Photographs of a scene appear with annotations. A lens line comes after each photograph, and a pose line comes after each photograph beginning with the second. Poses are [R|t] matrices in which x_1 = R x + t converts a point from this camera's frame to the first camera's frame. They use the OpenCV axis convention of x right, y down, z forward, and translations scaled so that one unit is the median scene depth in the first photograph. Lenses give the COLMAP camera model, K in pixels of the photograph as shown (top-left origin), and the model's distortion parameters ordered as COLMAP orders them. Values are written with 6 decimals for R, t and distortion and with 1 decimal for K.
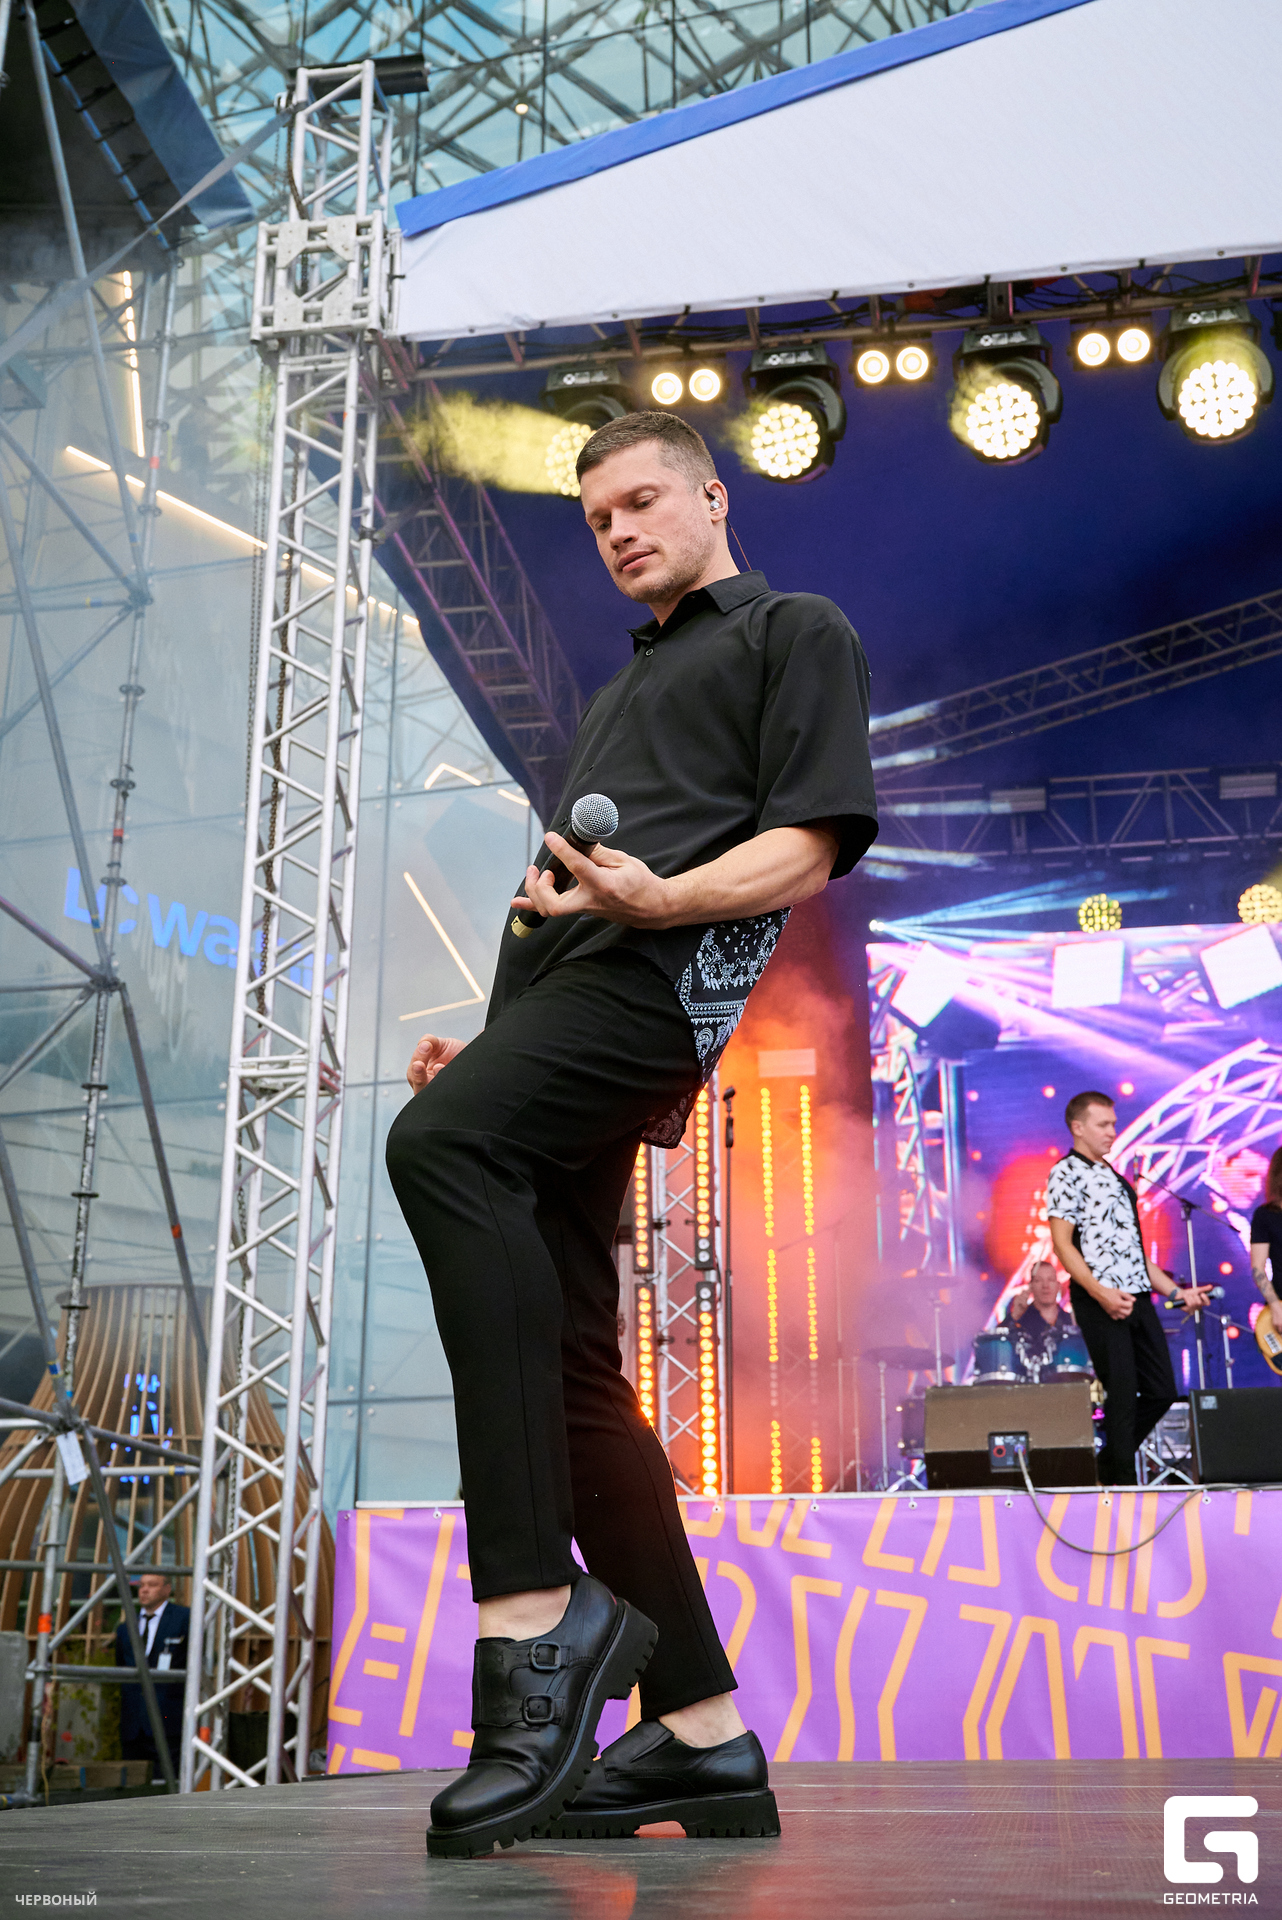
lens RADIAL K [[2196.8, 0, 684.5], [0, 2196.8, 875.0], [0, 0, 1]] dist [0.001169, 0.000000]
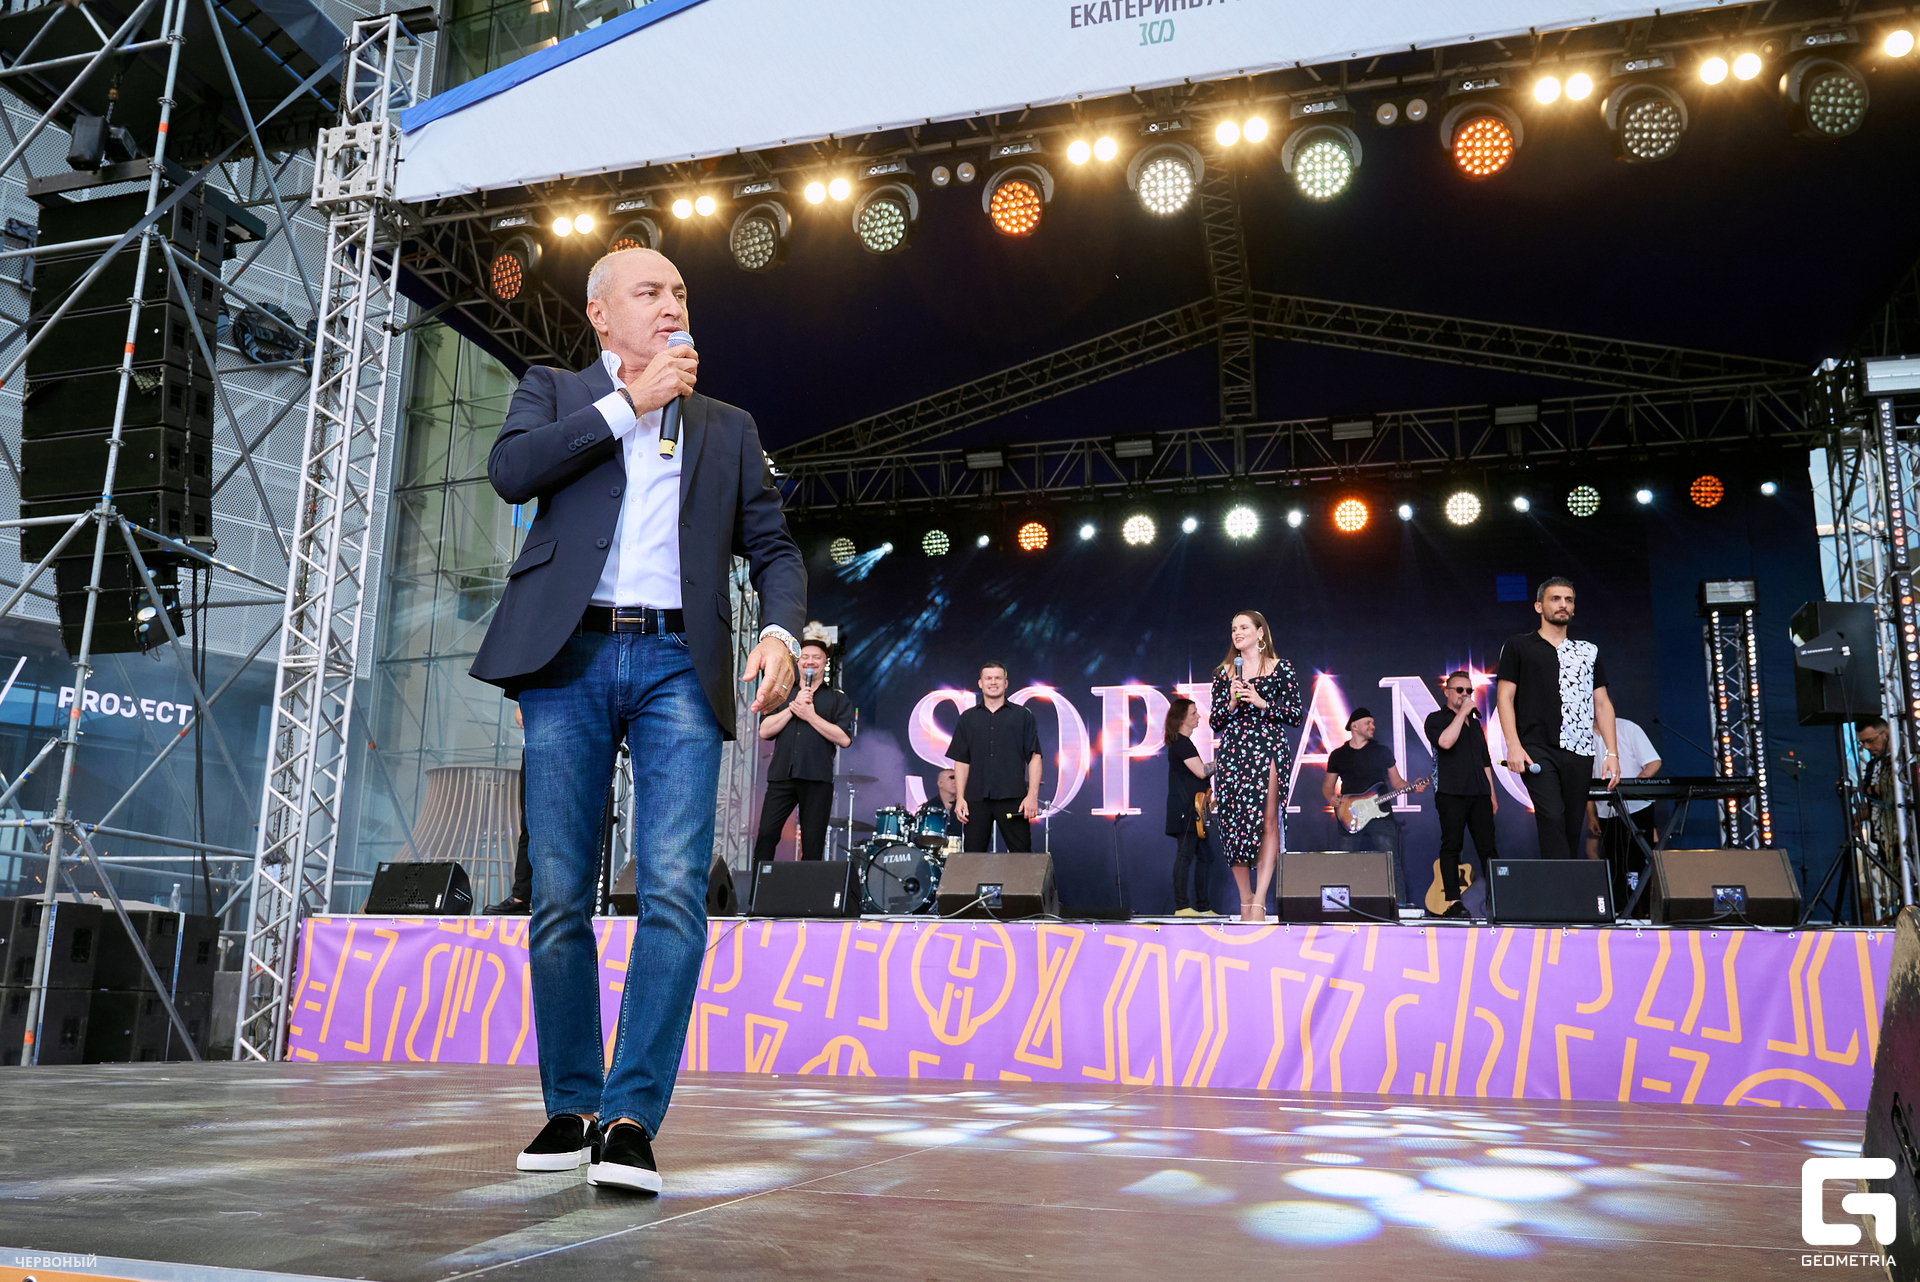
lens RADIAL K [[1493.8, 0, 892.3], [0, 1493.8, 686.7], [0, 0, 1]] dist [-0.015358, -0.000181]
pose [[0.991550, 0.003612, -0.129678, 0.370340], [0.015000, 0.989715, 0.142264, -0.044649], [0.128858, -0.143007, 0.981298, -0.064825]]
